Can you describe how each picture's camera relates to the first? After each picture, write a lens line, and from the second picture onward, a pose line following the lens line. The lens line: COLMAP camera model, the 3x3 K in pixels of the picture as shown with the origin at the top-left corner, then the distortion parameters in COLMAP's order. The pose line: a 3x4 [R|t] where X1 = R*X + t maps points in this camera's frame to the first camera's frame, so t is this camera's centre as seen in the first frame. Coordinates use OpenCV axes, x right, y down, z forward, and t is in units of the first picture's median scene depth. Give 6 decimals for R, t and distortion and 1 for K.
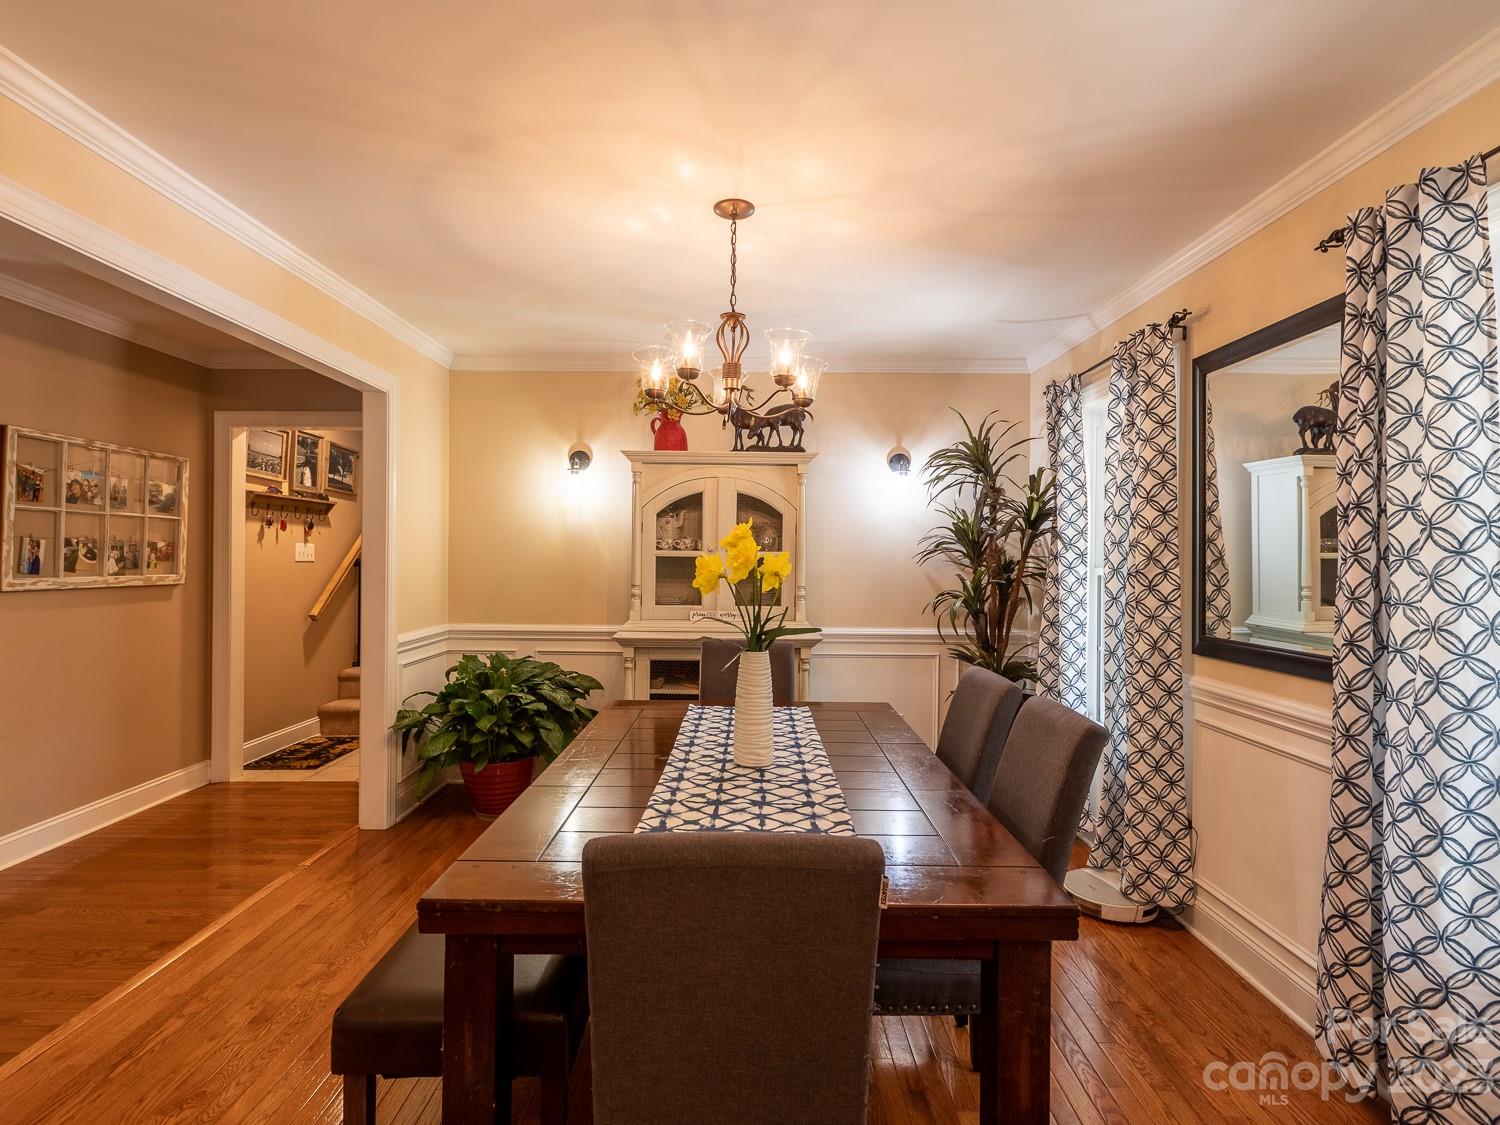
lens RADIAL K [[748.8, 0, 752.0], [0, 748.8, 559.0], [0, 0, 1]] dist [0.002612, 0.000324]
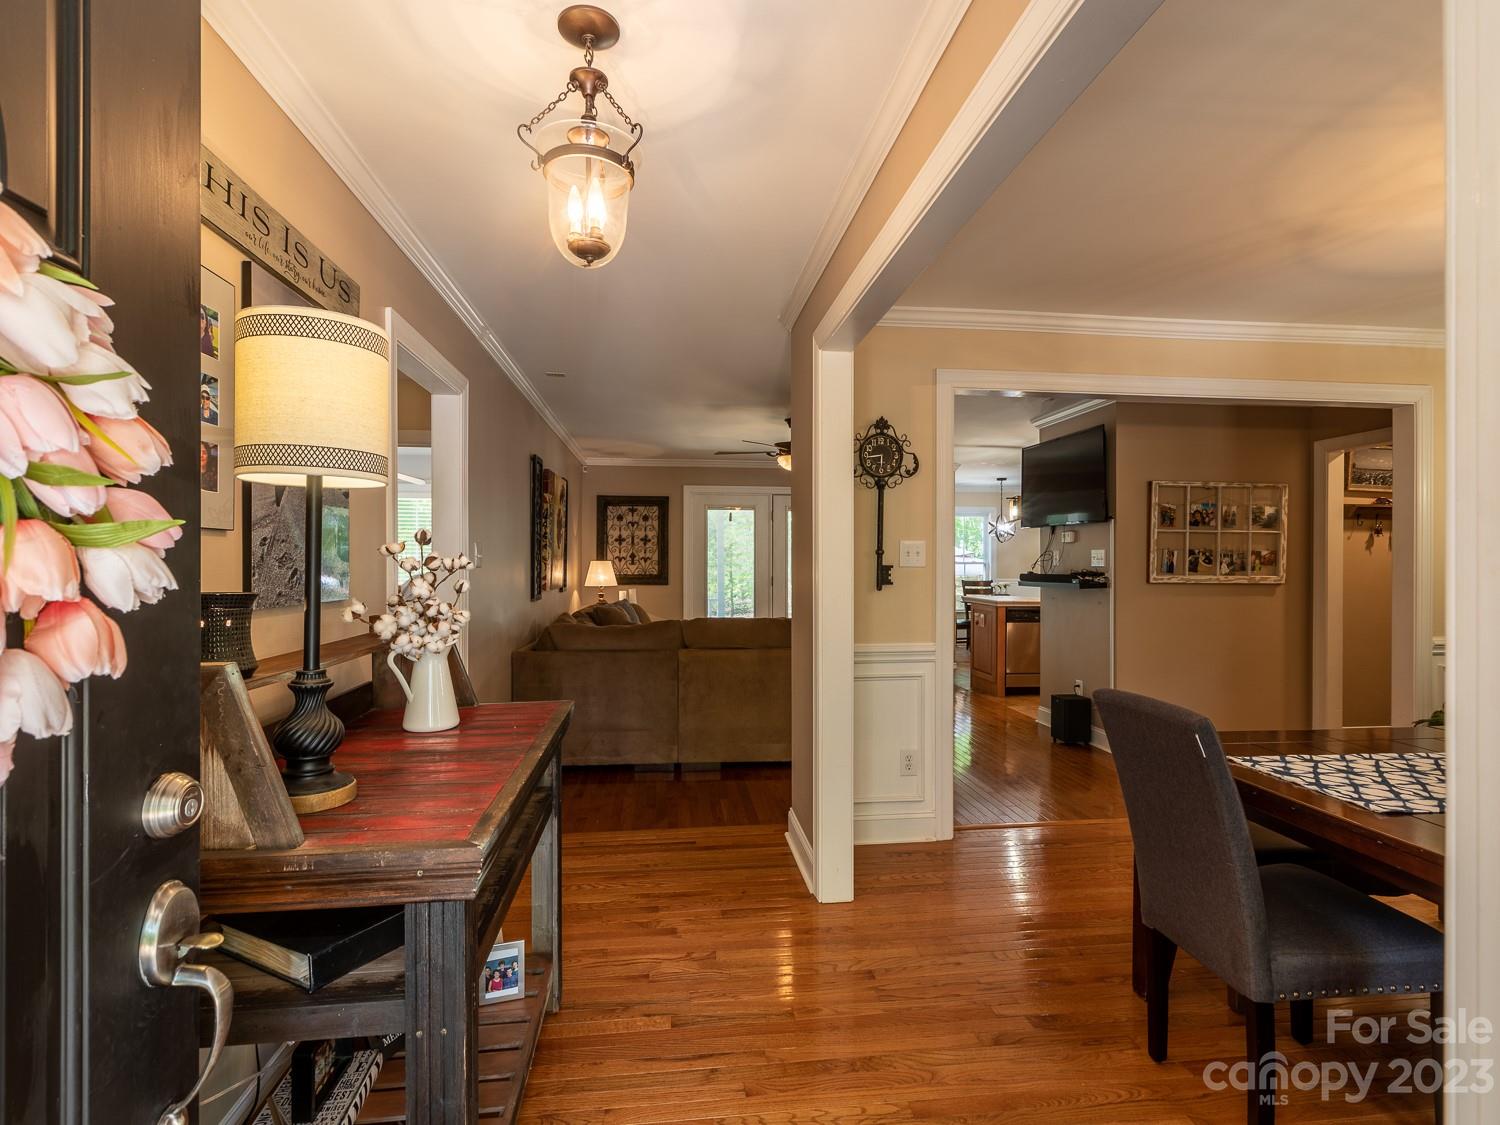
lens RADIAL K [[748.8, 0, 750.9], [0, 748.8, 561.8], [0, 0, 1]] dist [0.002612, 0.000324]
pose [[0.113544, -0.002987, -0.993528, 0.443802], [-0.005701, 0.999977, -0.003658, 0.006735], [0.993517, 0.006080, 0.113524, -0.042823]]
